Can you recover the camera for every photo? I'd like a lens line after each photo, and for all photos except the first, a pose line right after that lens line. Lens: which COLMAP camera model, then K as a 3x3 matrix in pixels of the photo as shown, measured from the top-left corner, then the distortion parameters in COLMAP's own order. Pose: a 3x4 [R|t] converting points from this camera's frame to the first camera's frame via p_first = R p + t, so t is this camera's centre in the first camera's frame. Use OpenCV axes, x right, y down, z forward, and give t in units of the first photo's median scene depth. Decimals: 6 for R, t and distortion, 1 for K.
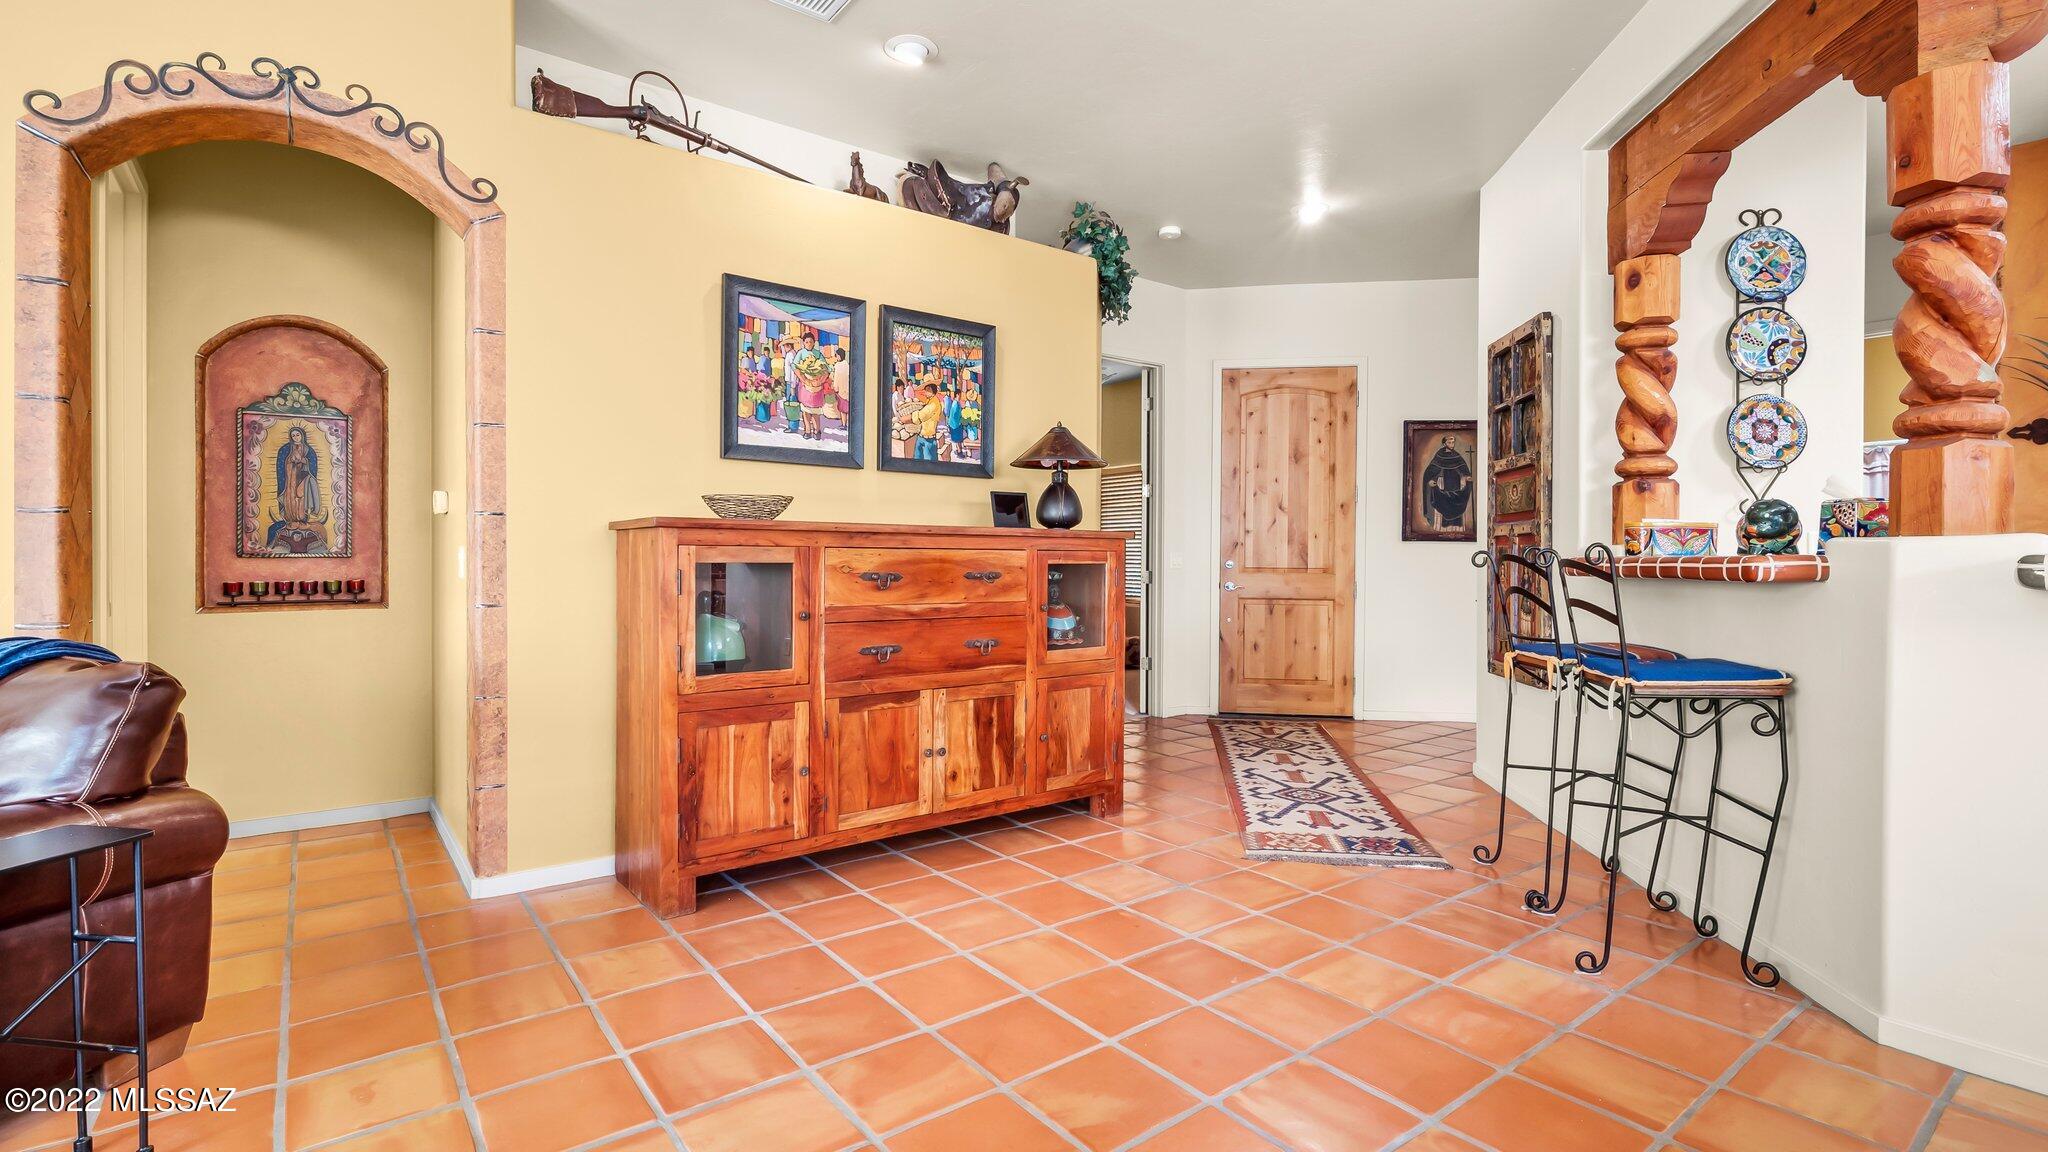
lens RADIAL K [[933.4, 0, 1017.3], [0, 933.4, 565.7], [0, 0, 1]] dist [0.000222, -0.005501]
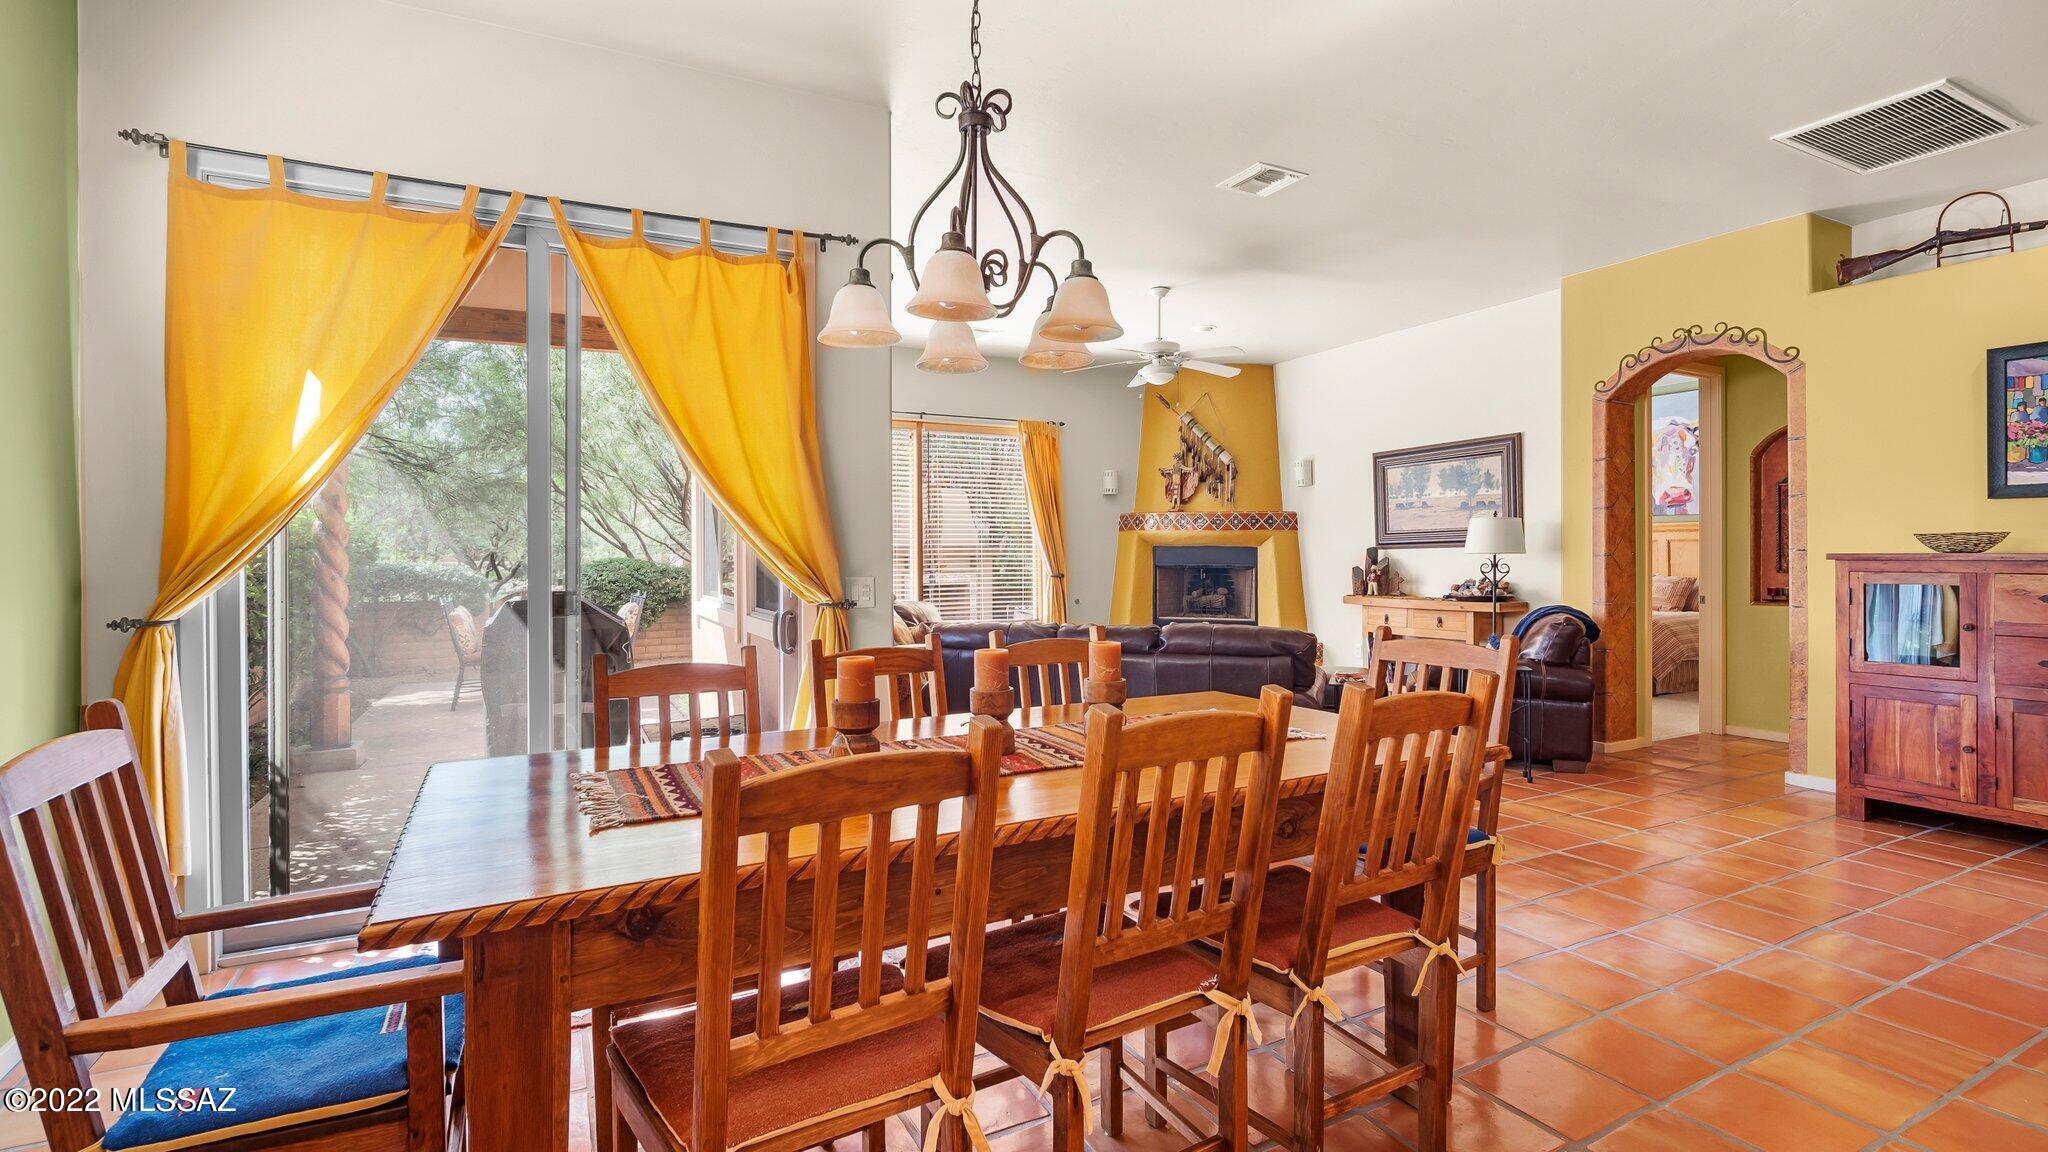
lens RADIAL K [[933.4, 0, 1017.3], [0, 933.4, 565.7], [0, 0, 1]] dist [0.000222, -0.005501]
pose [[-0.166468, 0.007213, -0.986021, 1.068396], [-0.003563, 0.999962, 0.007916, -0.030895], [0.986041, 0.004831, -0.166436, -0.059235]]
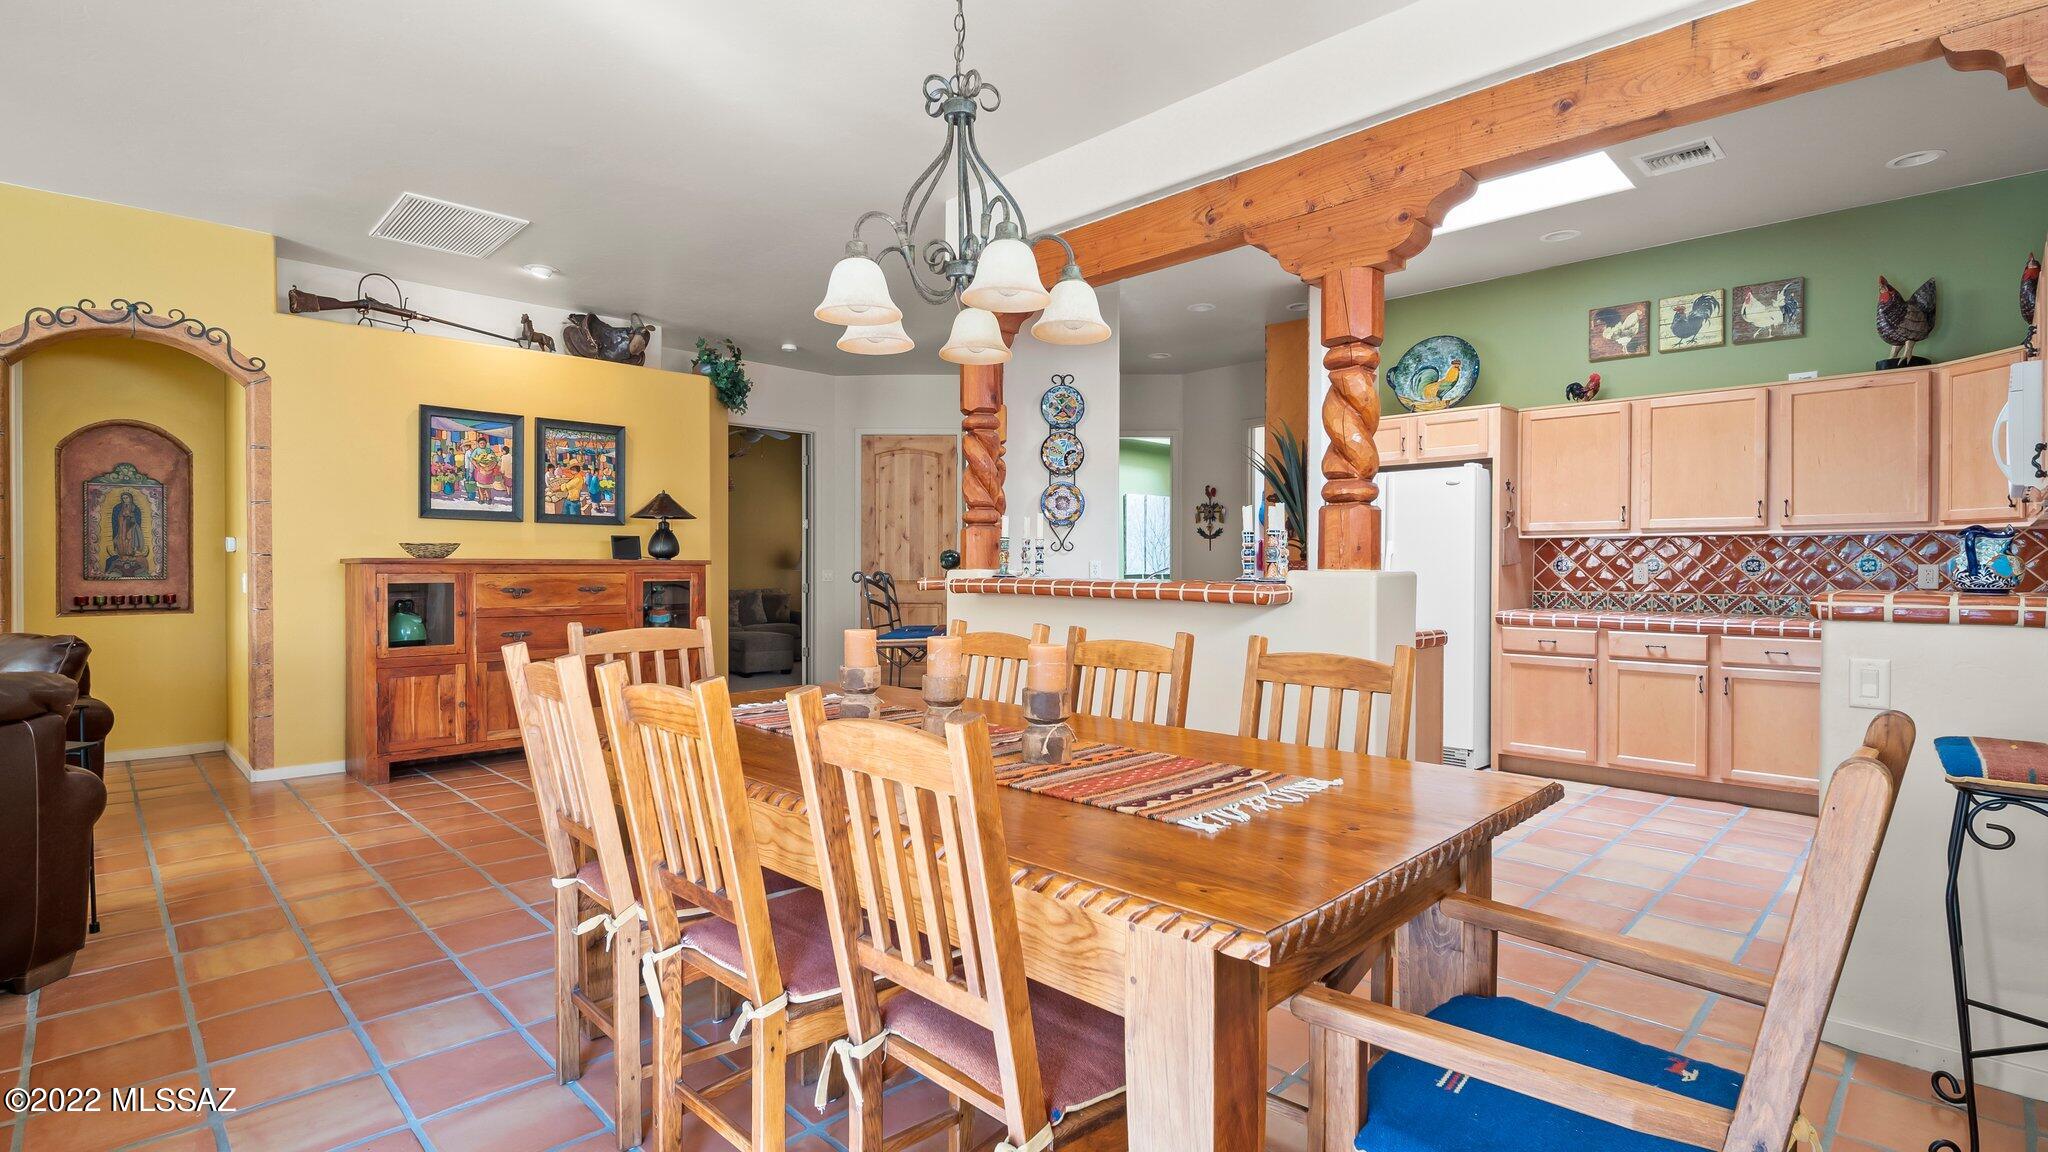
lens RADIAL K [[957.3, 0, 1016.1], [0, 957.3, 574.8], [0, 0, 1]] dist [-0.001640, -0.004174]
pose [[0.991864, -0.004424, 0.127227, 0.483087], [0.004394, 0.999990, 0.000516, -0.012128], [-0.127228, 0.000047, 0.991873, -0.753361]]
